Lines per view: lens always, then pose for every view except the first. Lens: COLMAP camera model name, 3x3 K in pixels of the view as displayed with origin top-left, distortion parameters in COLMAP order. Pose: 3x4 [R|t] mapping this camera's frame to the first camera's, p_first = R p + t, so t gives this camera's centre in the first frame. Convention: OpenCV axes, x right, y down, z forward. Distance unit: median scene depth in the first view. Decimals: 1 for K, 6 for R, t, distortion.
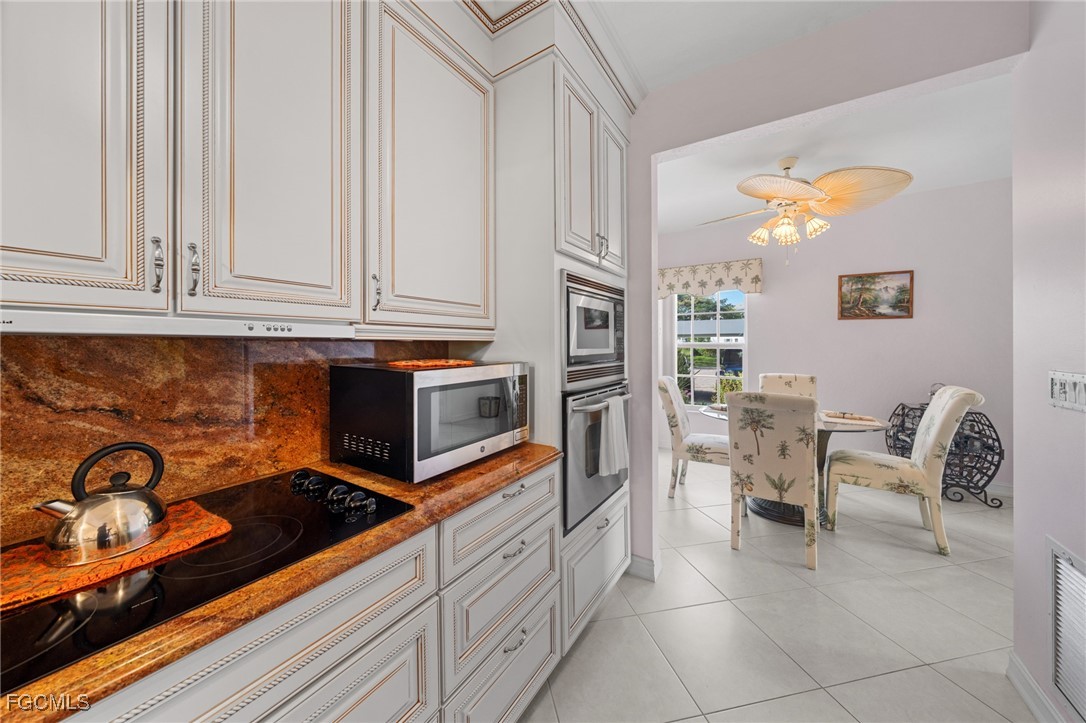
lens RADIAL K [[376.7, 0, 539.0], [0, 376.7, 340.9], [0, 0, 1]] dist [-0.000992, -0.000068]
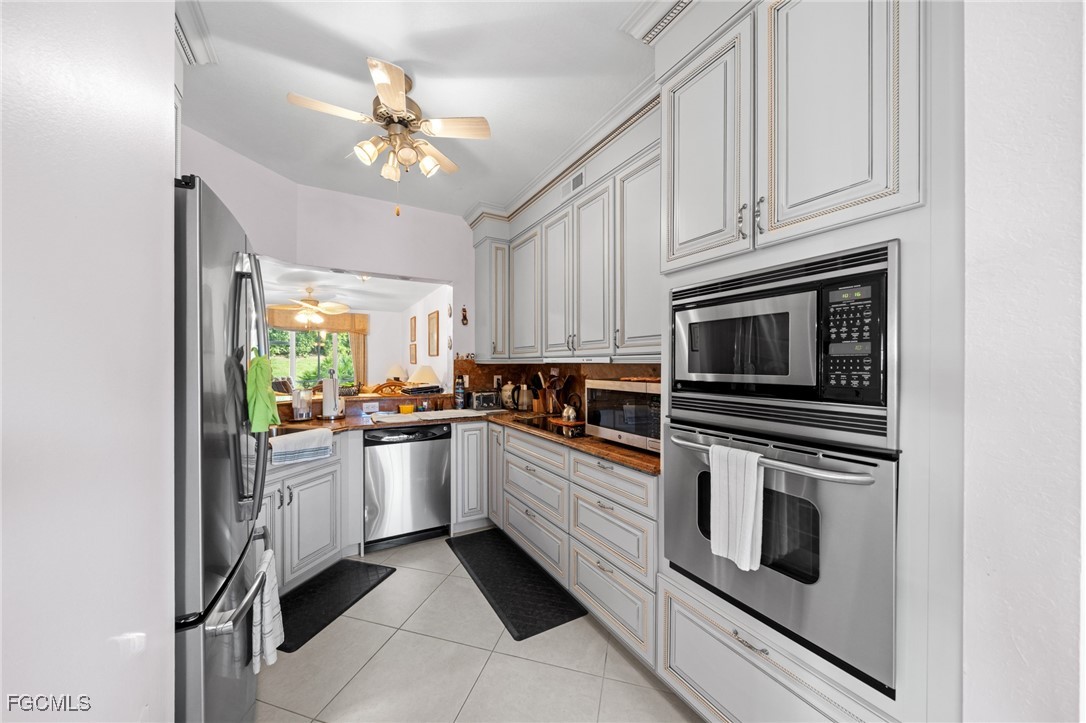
lens RADIAL K [[376.7, 0, 537.4], [0, 376.7, 365.2], [0, 0, 1]] dist [-0.000992, -0.000068]
pose [[-0.460964, 0.002130, -0.887416, 1.067235], [0.003978, 0.999992, 0.000333, 0.001242], [0.887410, -0.003377, -0.460969, 1.129583]]
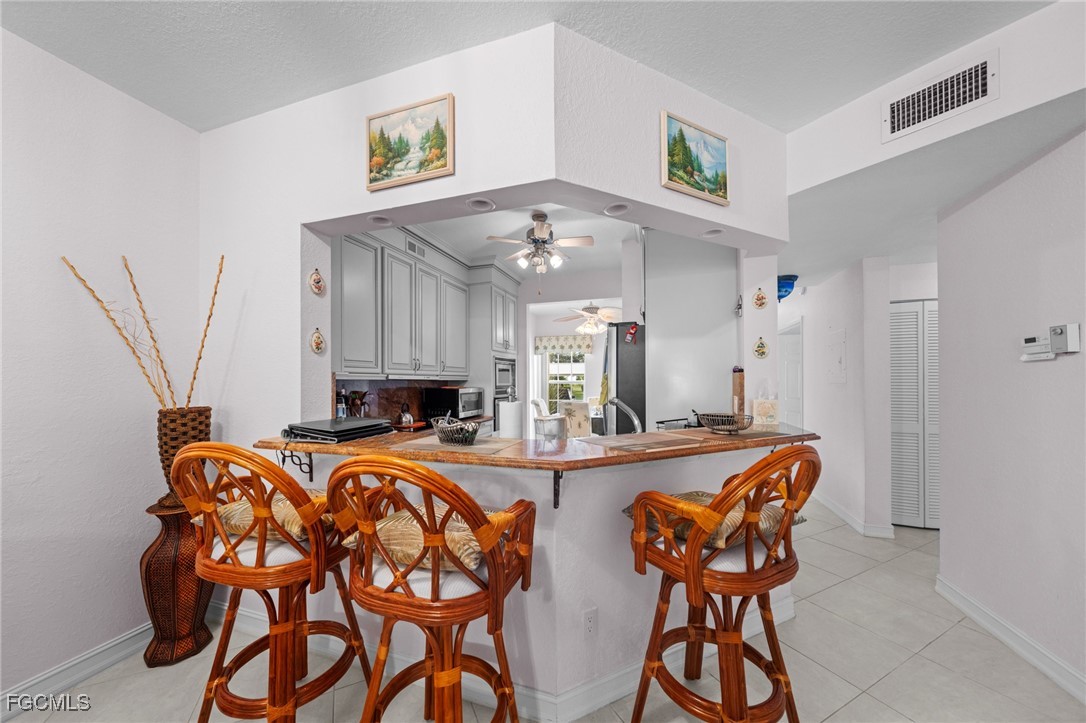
lens RADIAL K [[376.7, 0, 536.3], [0, 376.7, 378.1], [0, 0, 1]] dist [-0.000992, -0.000068]
pose [[0.966892, 0.003488, 0.255163, -0.355924], [-0.003251, 0.999994, -0.001349, -0.015931], [-0.255166, 0.000475, 0.966897, -1.871127]]
